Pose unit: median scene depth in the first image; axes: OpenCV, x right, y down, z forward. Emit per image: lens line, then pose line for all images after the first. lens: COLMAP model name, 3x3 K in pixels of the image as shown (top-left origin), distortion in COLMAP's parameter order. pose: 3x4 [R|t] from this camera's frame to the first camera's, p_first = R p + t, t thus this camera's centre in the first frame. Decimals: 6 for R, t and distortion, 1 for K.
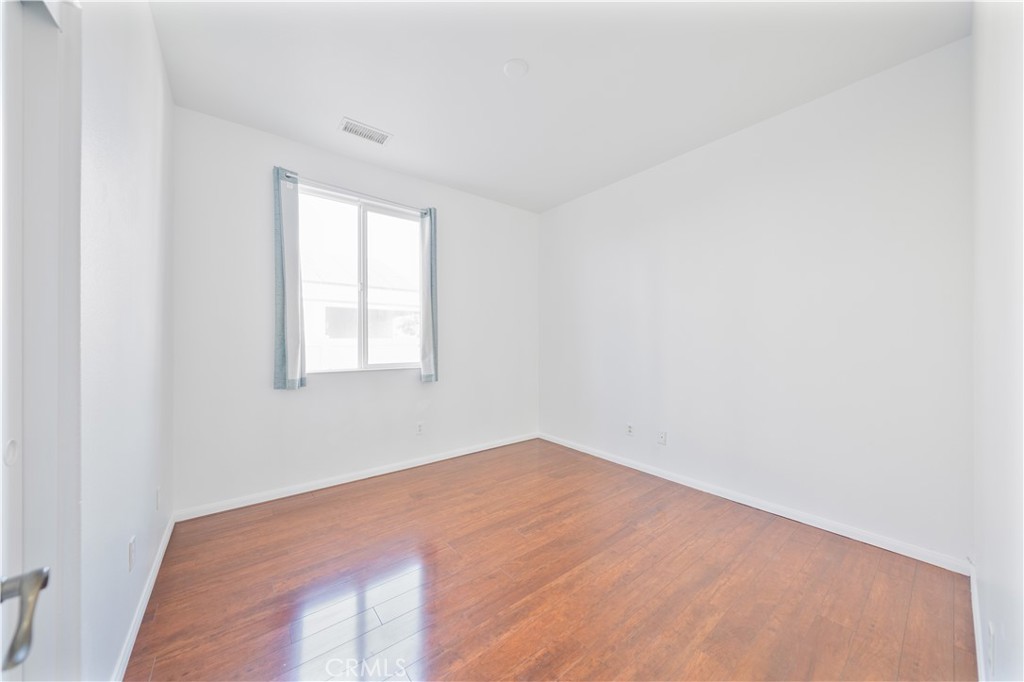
lens RADIAL K [[350.0, 0, 513.0], [0, 350.0, 338.1], [0, 0, 1]] dist [-0.001732, -0.000140]
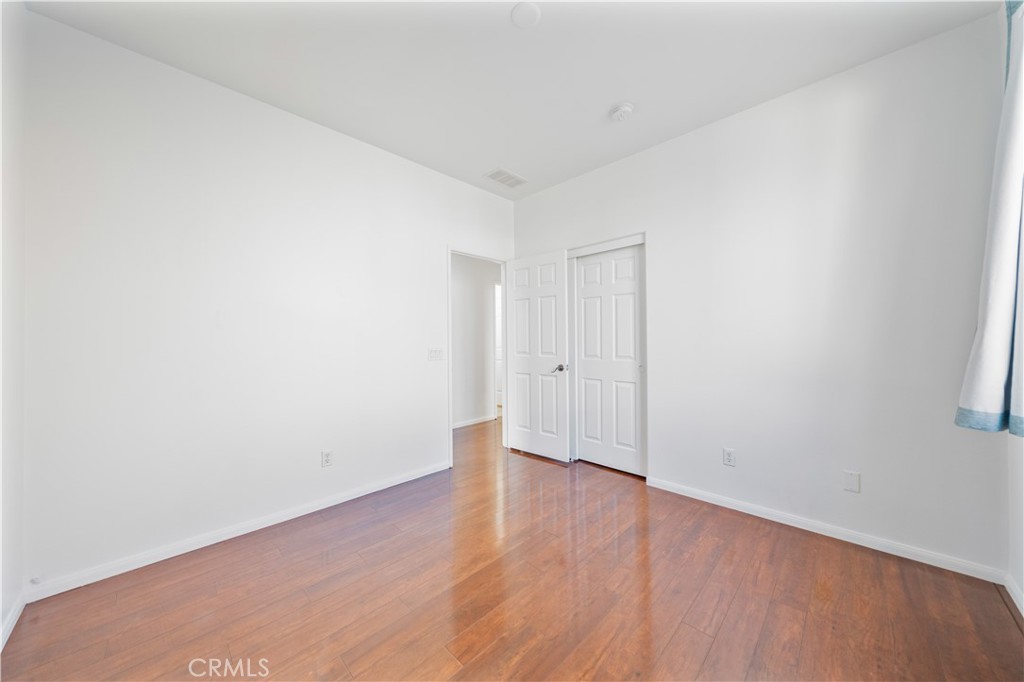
lens RADIAL K [[350.0, 0, 513.0], [0, 350.0, 338.1], [0, 0, 1]] dist [-0.001732, -0.000140]
pose [[-0.992402, 0.005087, -0.122934, 0.153370], [0.005588, 0.999977, -0.003732, 0.009533], [0.122912, -0.004391, -0.992408, 1.876390]]
